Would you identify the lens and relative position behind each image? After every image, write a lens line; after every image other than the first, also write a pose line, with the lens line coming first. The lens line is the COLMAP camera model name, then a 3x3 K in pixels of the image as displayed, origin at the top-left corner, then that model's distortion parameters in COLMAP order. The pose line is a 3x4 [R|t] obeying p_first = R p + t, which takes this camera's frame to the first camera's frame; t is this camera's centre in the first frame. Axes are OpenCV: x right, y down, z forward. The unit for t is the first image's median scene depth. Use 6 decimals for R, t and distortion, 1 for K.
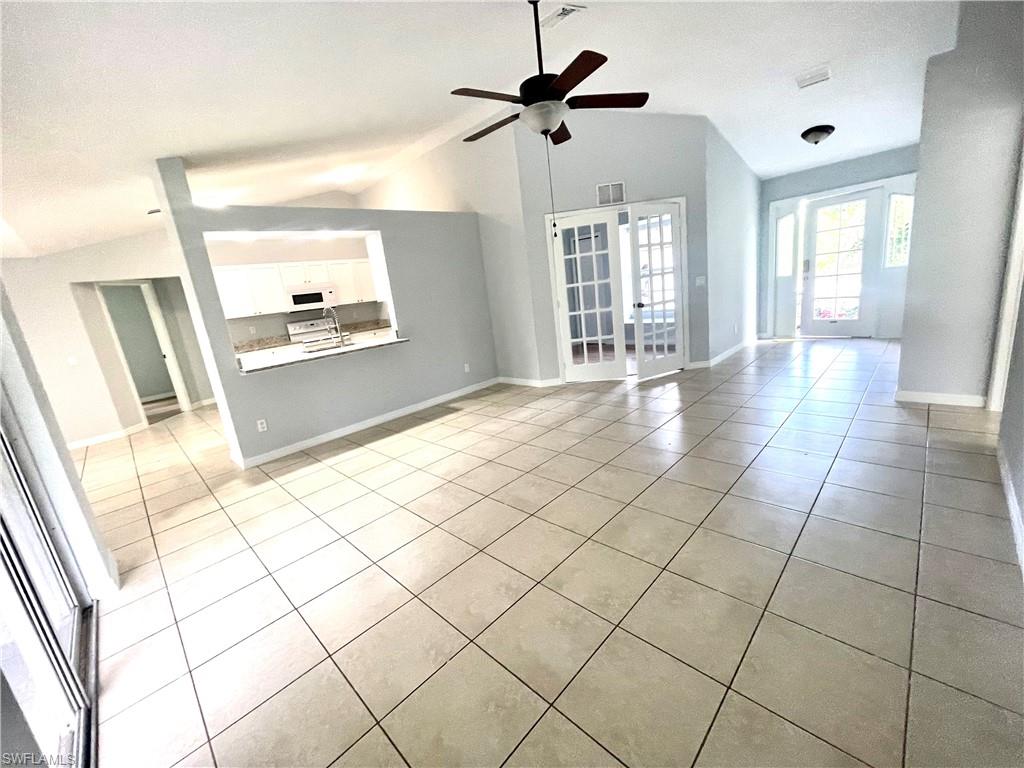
lens RADIAL K [[411.7, 0, 515.5], [0, 411.7, 386.1], [0, 0, 1]] dist [-0.001142, 0.001729]
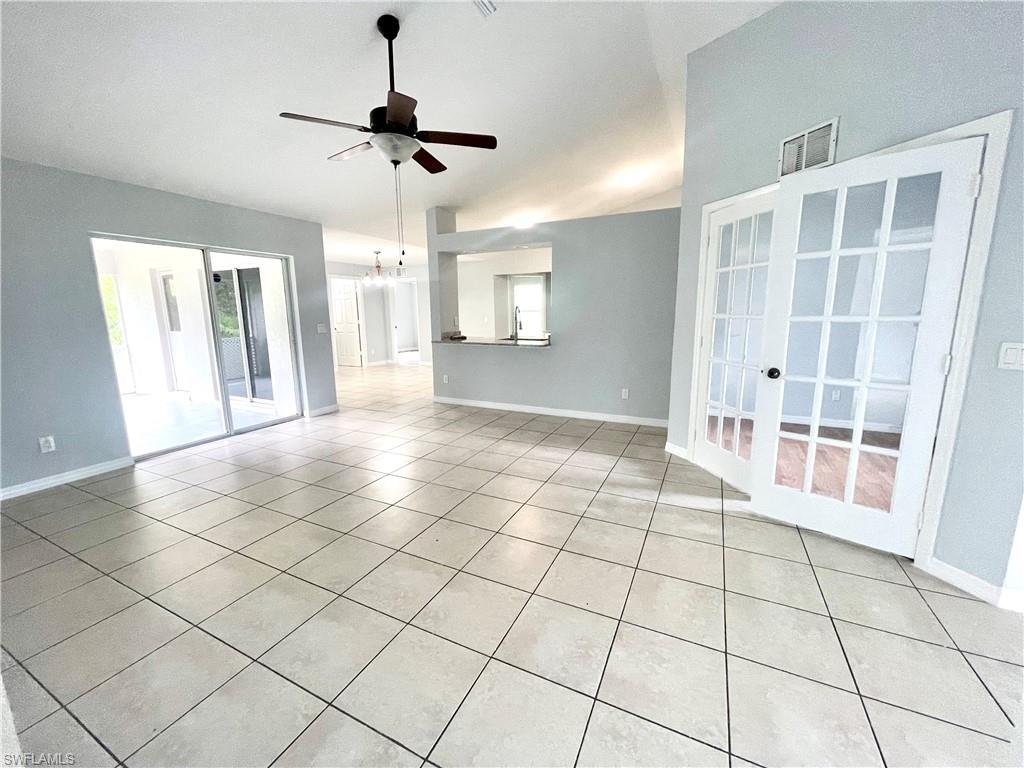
lens RADIAL K [[411.7, 0, 512.0], [0, 411.7, 379.0], [0, 0, 1]] dist [-0.001142, 0.001729]
pose [[0.315563, 0.283360, -0.905609, 0.557410], [-0.243798, 0.946546, 0.211217, -0.188120], [0.917051, 0.154133, 0.367778, 0.425334]]
